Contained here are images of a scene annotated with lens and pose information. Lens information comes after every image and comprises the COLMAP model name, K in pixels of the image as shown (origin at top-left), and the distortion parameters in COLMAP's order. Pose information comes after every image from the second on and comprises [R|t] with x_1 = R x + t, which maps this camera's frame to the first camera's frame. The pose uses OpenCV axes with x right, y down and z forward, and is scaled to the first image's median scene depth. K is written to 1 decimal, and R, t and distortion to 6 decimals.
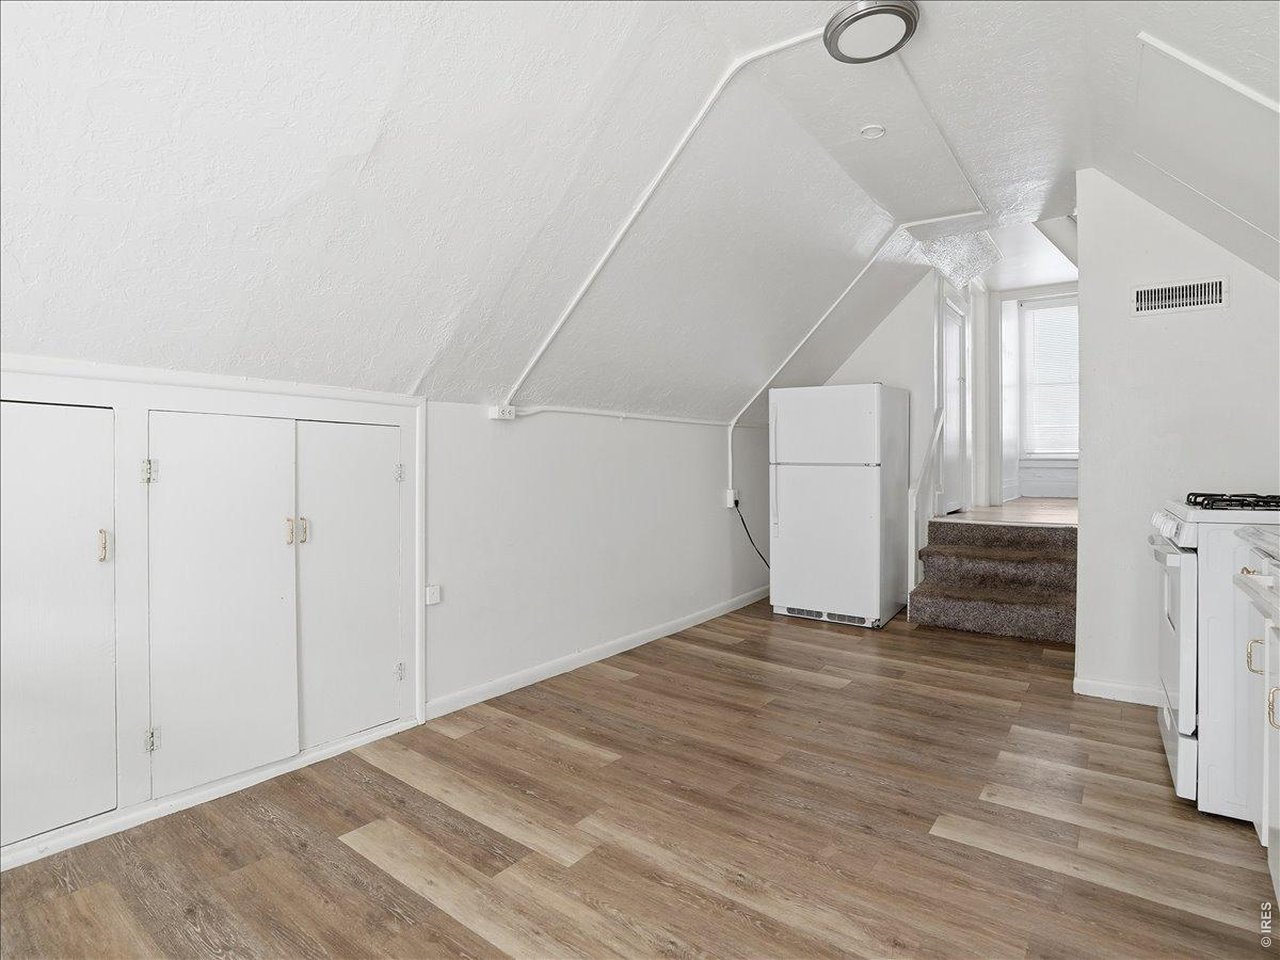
lens RADIAL K [[671.8, 0, 641.3], [0, 671.8, 470.6], [0, 0, 1]] dist [-0.051775, 0.007628]
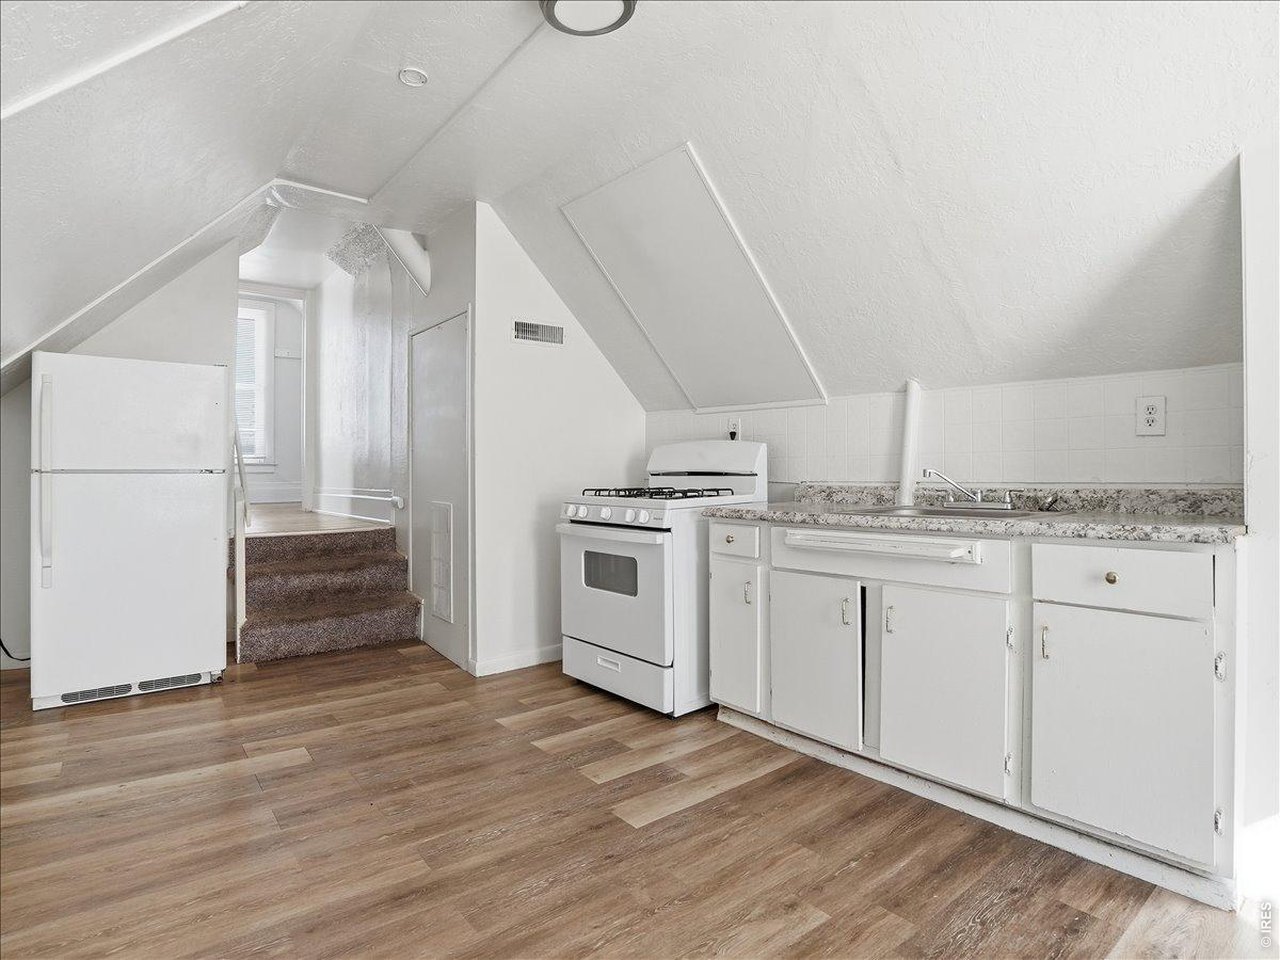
lens RADIAL K [[671.8, 0, 641.0], [0, 671.8, 471.7], [0, 0, 1]] dist [-0.051775, 0.007628]
pose [[0.266029, -0.011366, 0.963898, -0.311998], [0.016429, 0.999839, 0.007255, -0.006588], [-0.963825, 0.013906, 0.266173, 0.402086]]
